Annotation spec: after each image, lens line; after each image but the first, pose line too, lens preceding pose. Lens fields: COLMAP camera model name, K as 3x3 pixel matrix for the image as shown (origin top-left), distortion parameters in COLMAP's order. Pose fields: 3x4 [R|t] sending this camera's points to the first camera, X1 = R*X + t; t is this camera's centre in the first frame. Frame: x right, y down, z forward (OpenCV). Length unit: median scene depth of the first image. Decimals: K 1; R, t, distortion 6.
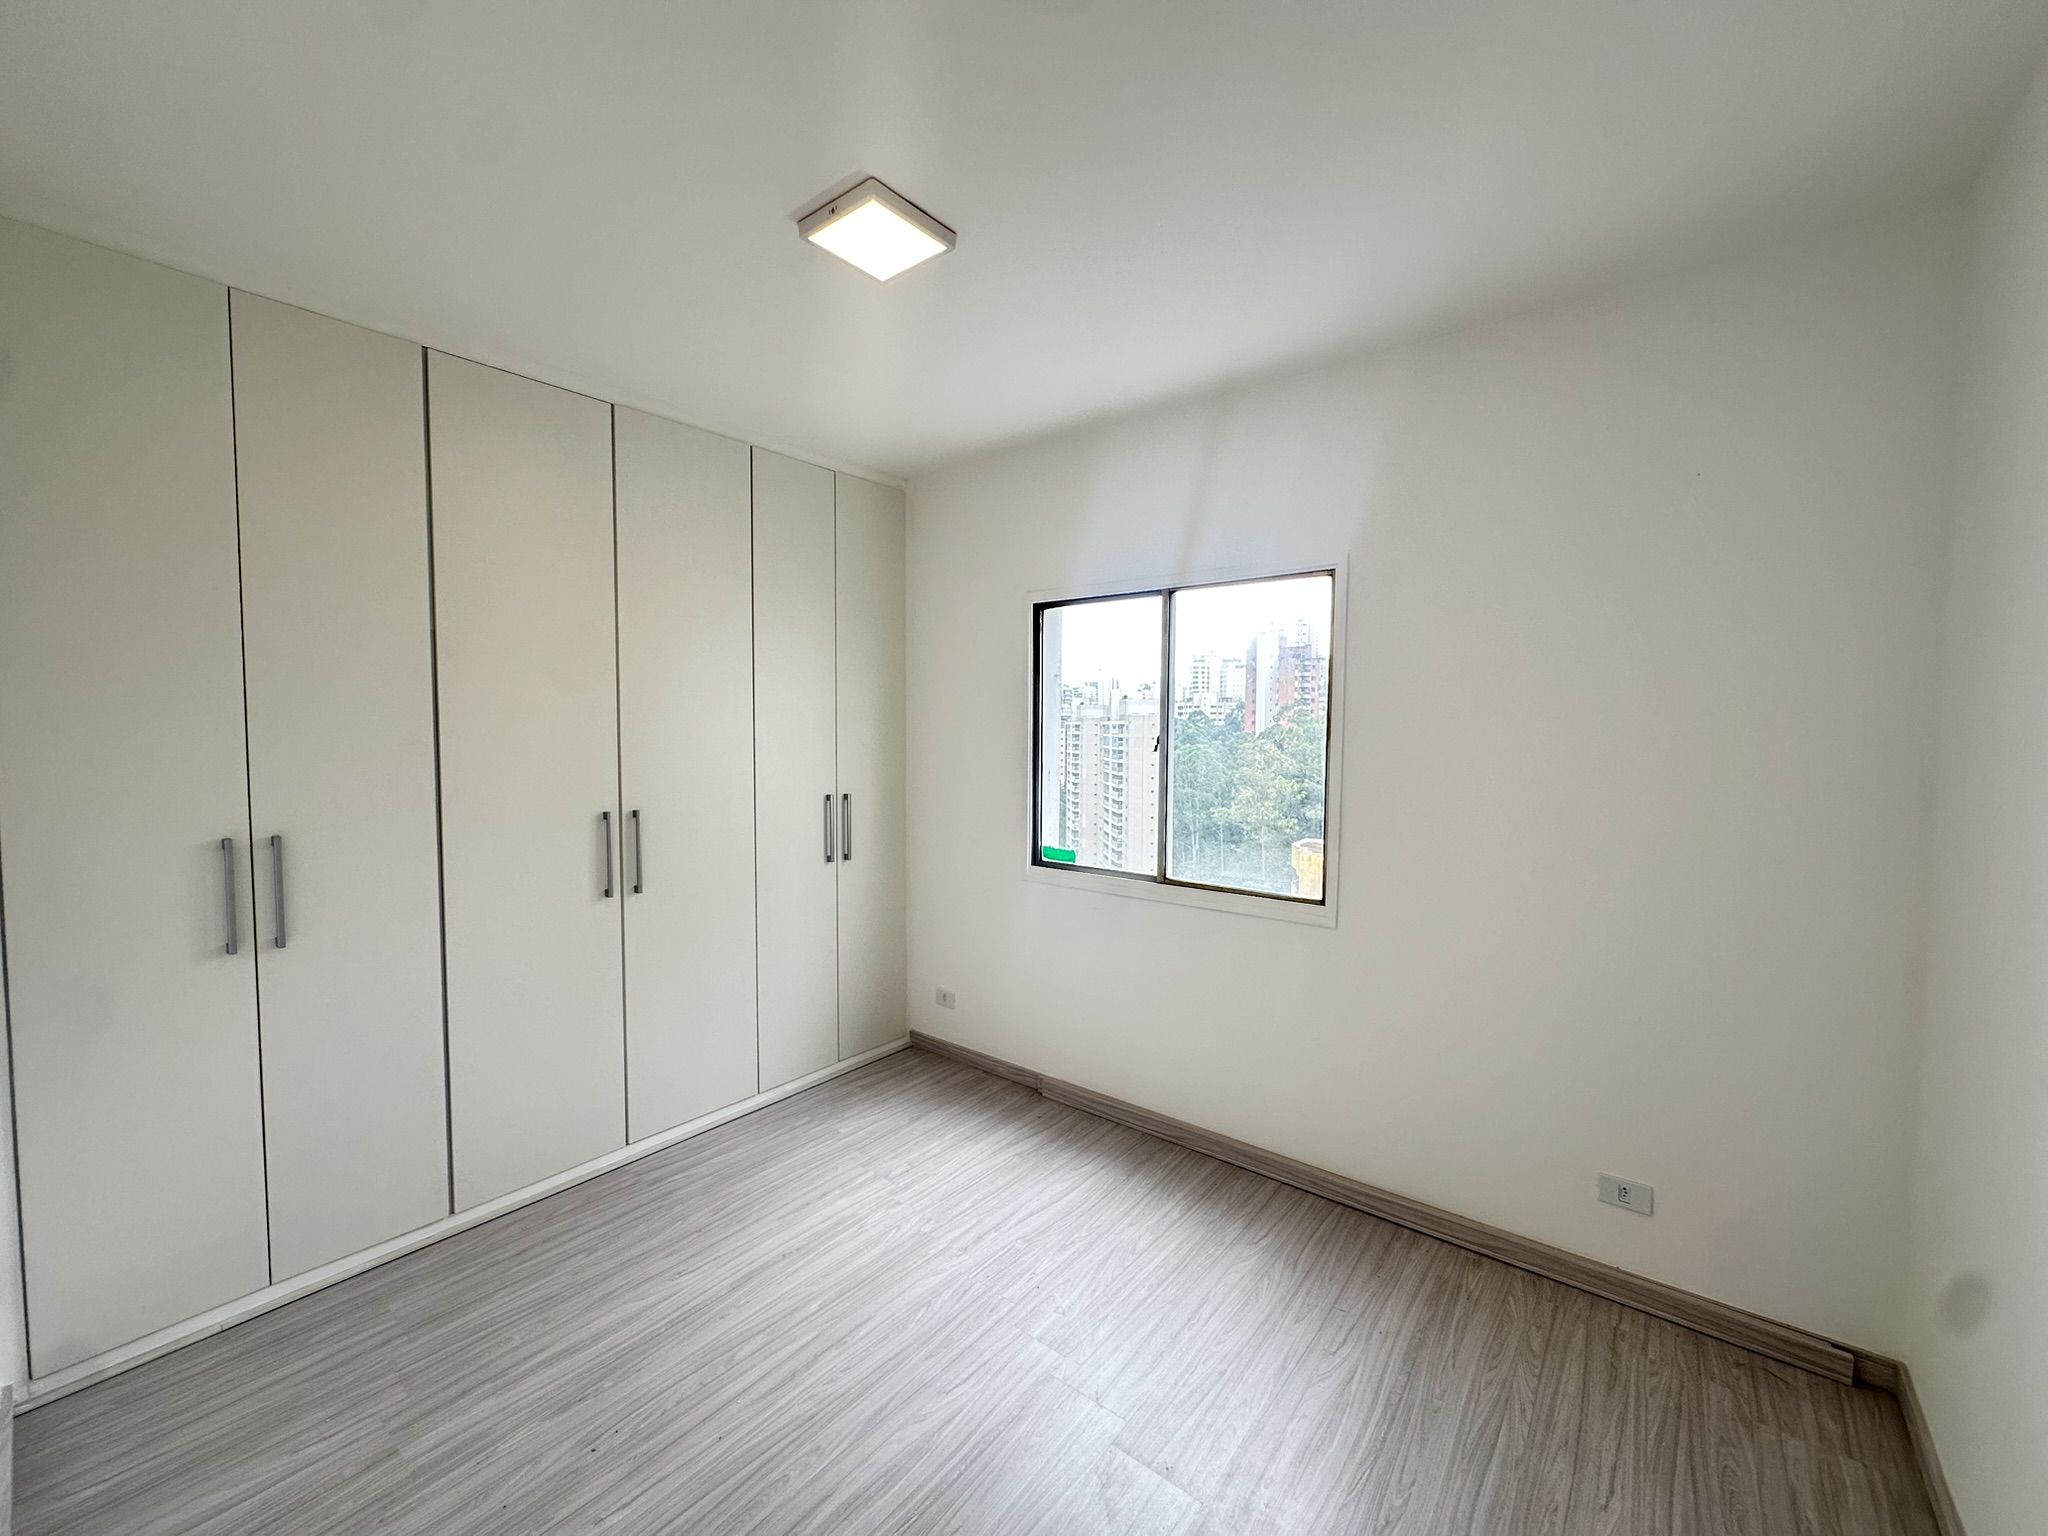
lens RADIAL K [[814.2, 0, 1015.5], [0, 814.2, 769.7], [0, 0, 1]] dist [-0.002218, -0.000406]
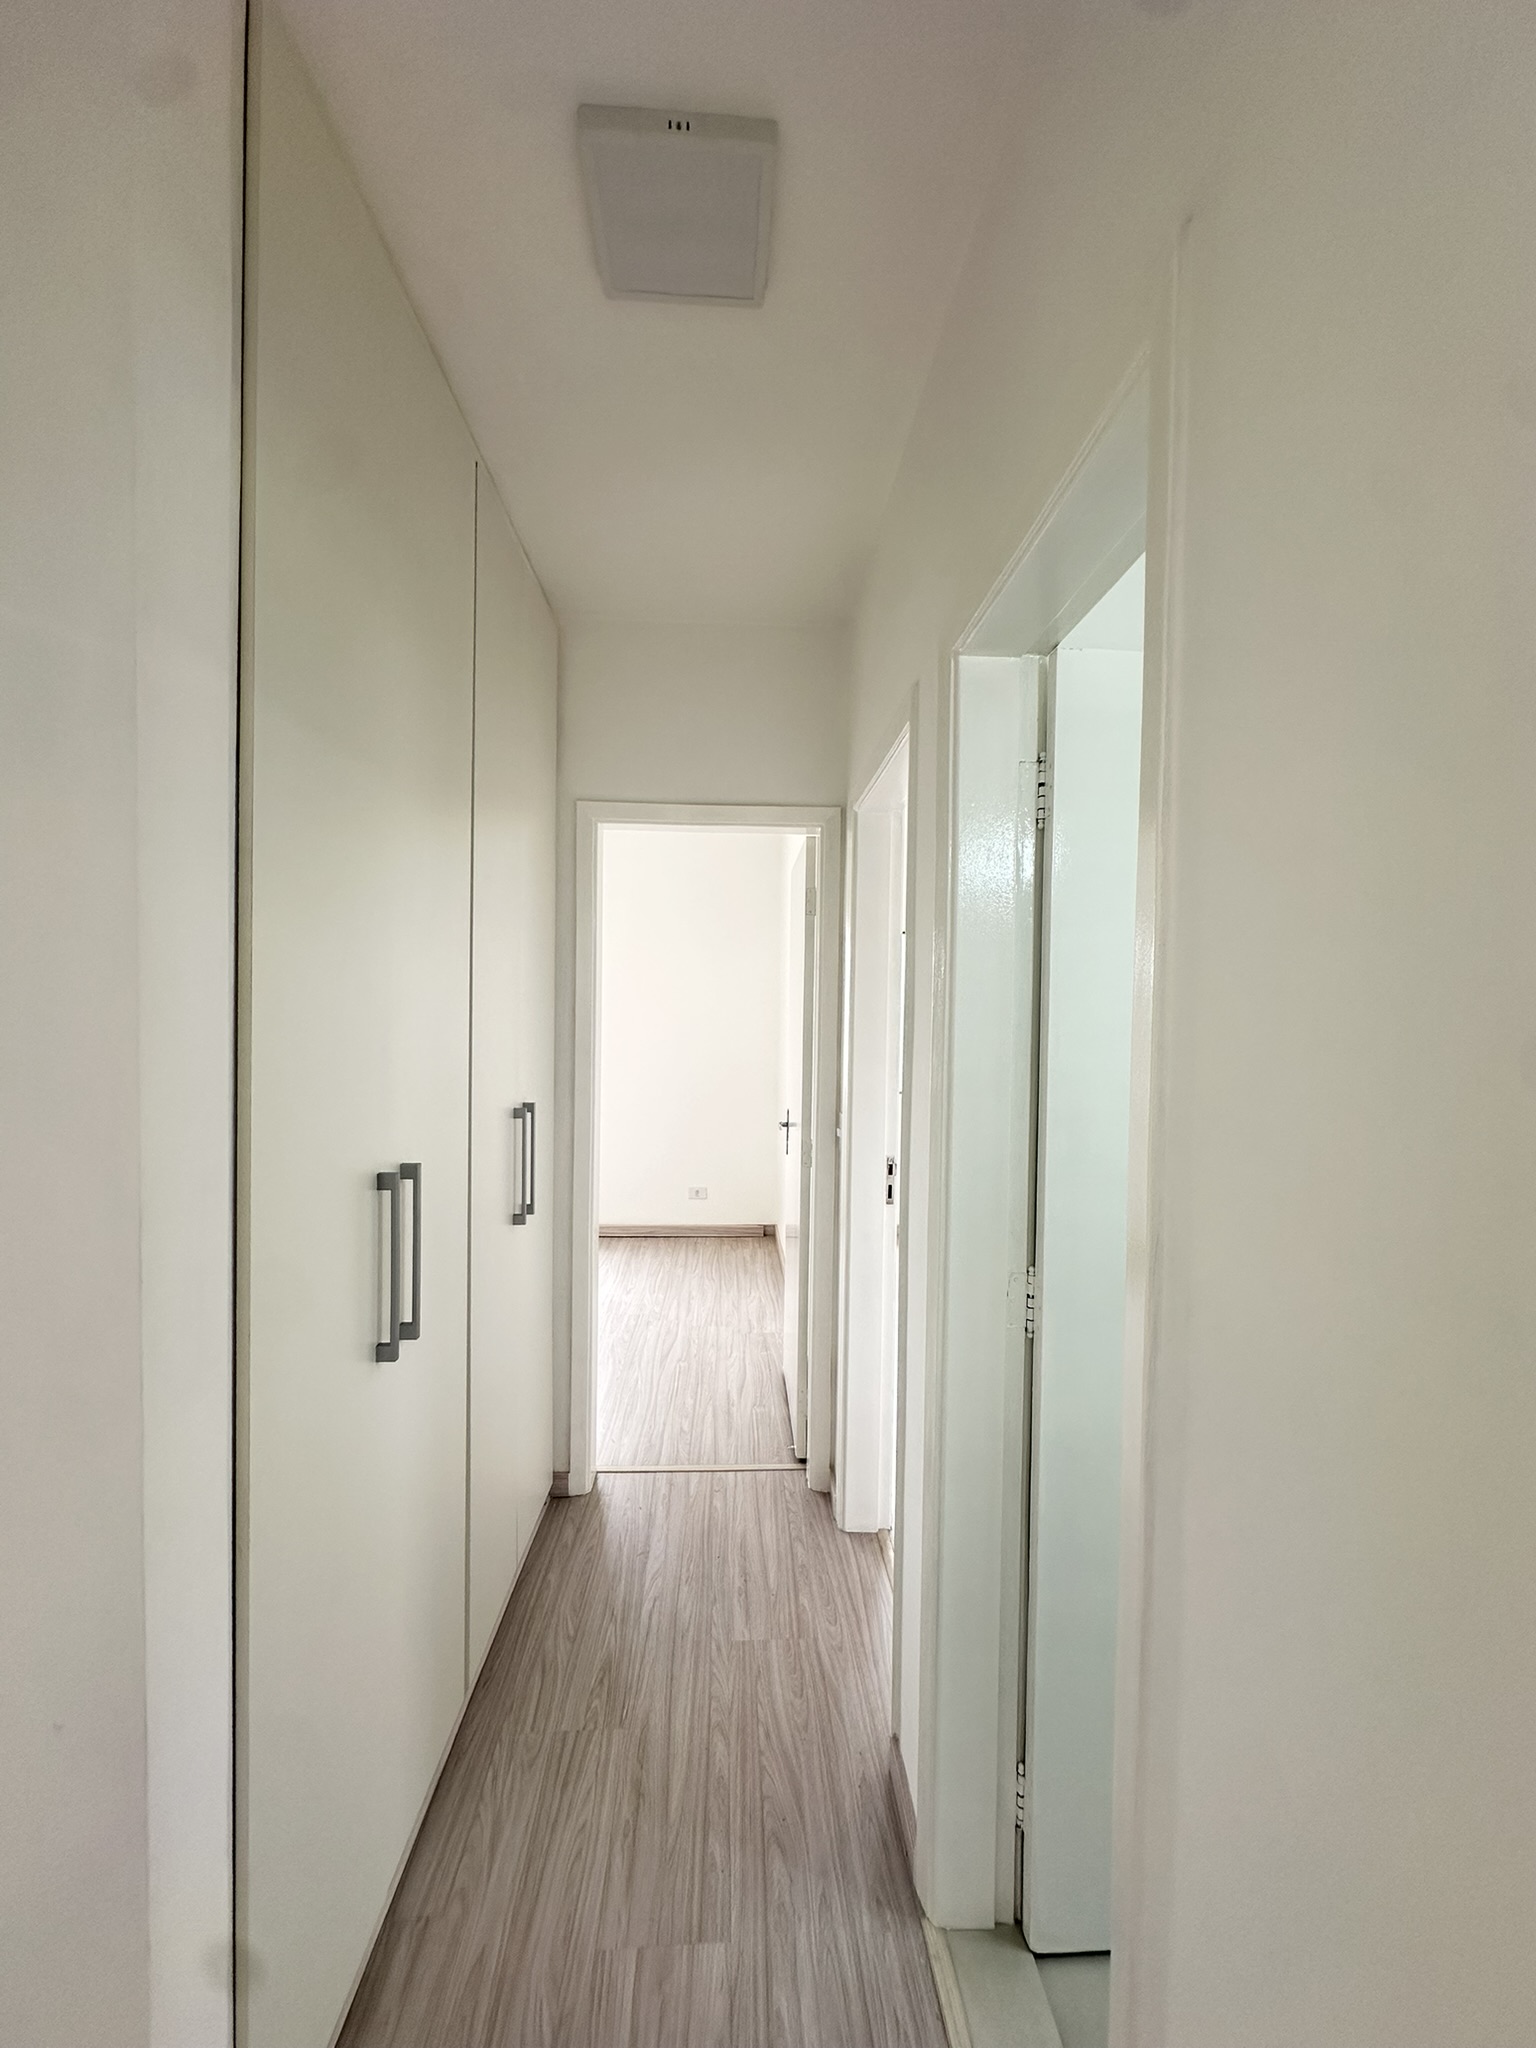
lens RADIAL K [[814.2, 0, 757.2], [0, 814.2, 1023.4], [0, 0, 1]] dist [-0.002218, -0.000406]
pose [[0.751692, -0.003114, 0.659507, -0.814271], [0.019666, 0.999650, -0.017695, 0.073803], [-0.659221, 0.026271, 0.751490, -1.088247]]
